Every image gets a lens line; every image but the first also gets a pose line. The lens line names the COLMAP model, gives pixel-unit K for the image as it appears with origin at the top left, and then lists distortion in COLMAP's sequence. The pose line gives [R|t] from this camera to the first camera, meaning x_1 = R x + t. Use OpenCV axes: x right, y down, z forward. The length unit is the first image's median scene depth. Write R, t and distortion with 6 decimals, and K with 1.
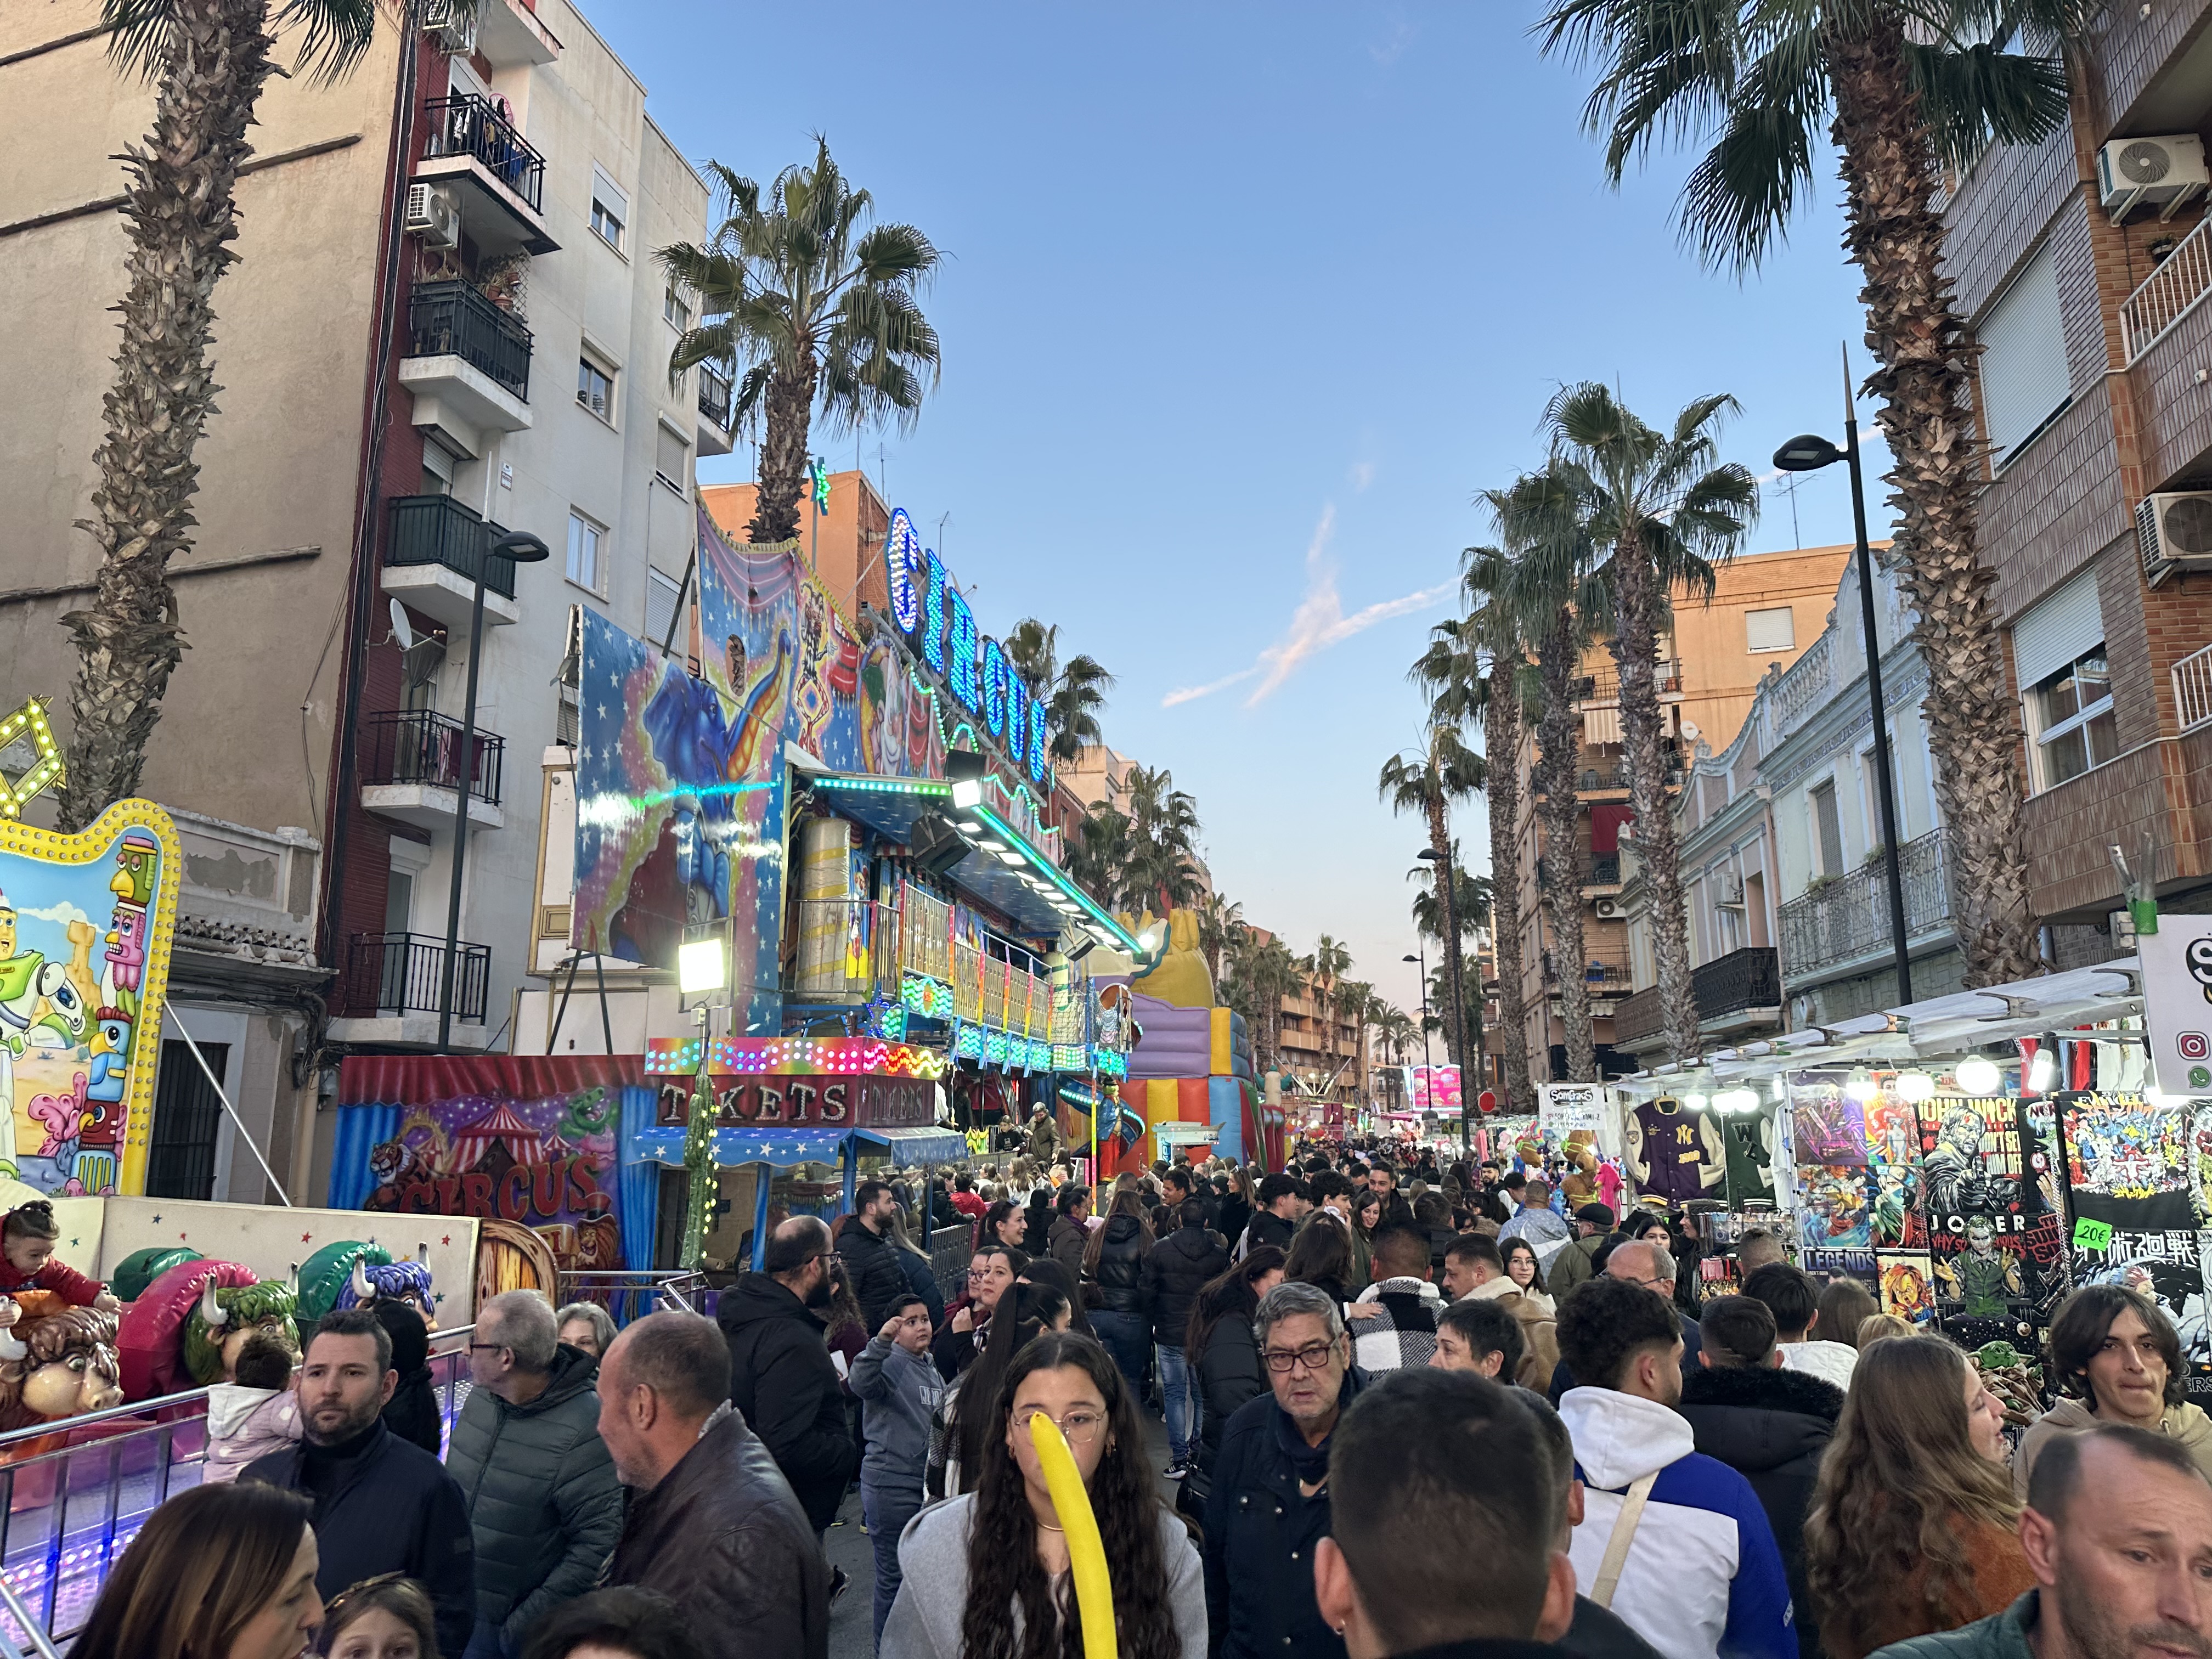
lens RADIAL K [[1512.5, 0, 1104.4], [0, 1512.5, 872.5], [0, 0, 1]] dist [0.035811, -0.045154]
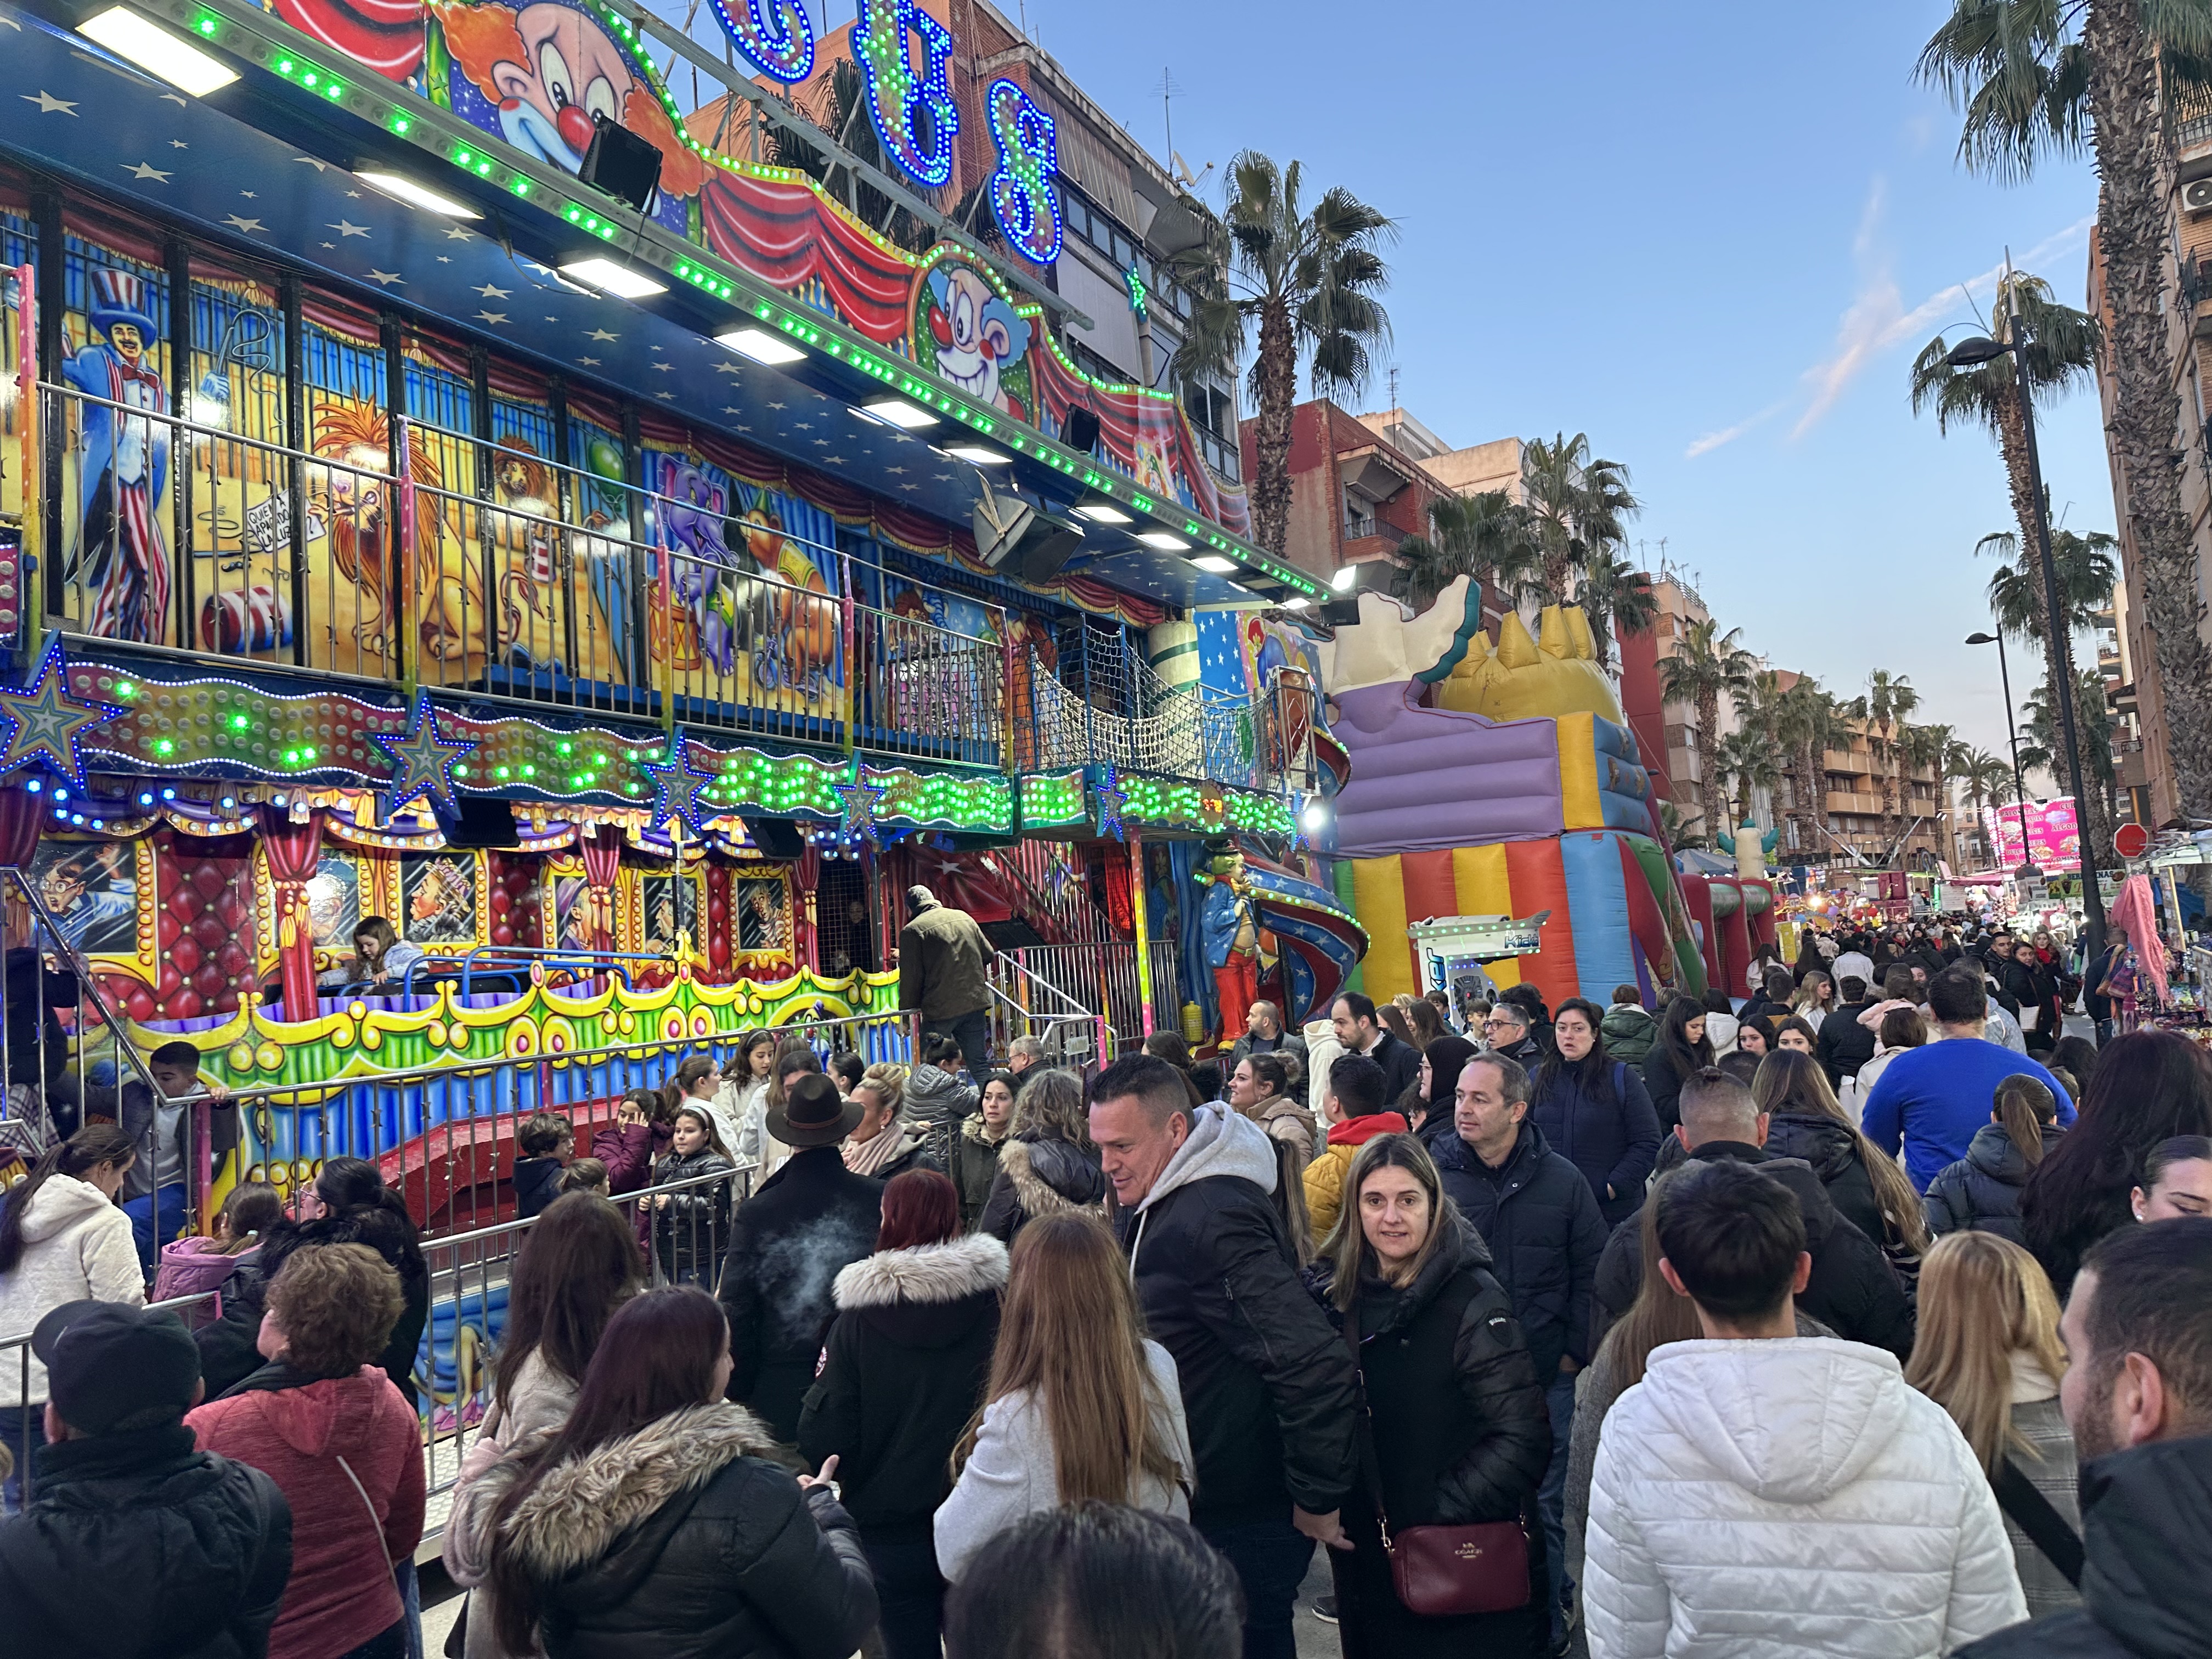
lens RADIAL K [[1512.5, 0, 1104.4], [0, 1512.5, 872.5], [0, 0, 1]] dist [0.035811, -0.045154]
pose [[0.937804, -0.087362, -0.335992, 0.033772], [0.126978, 0.987076, 0.097763, 0.024563], [0.323109, -0.134346, 0.936777, 0.140277]]
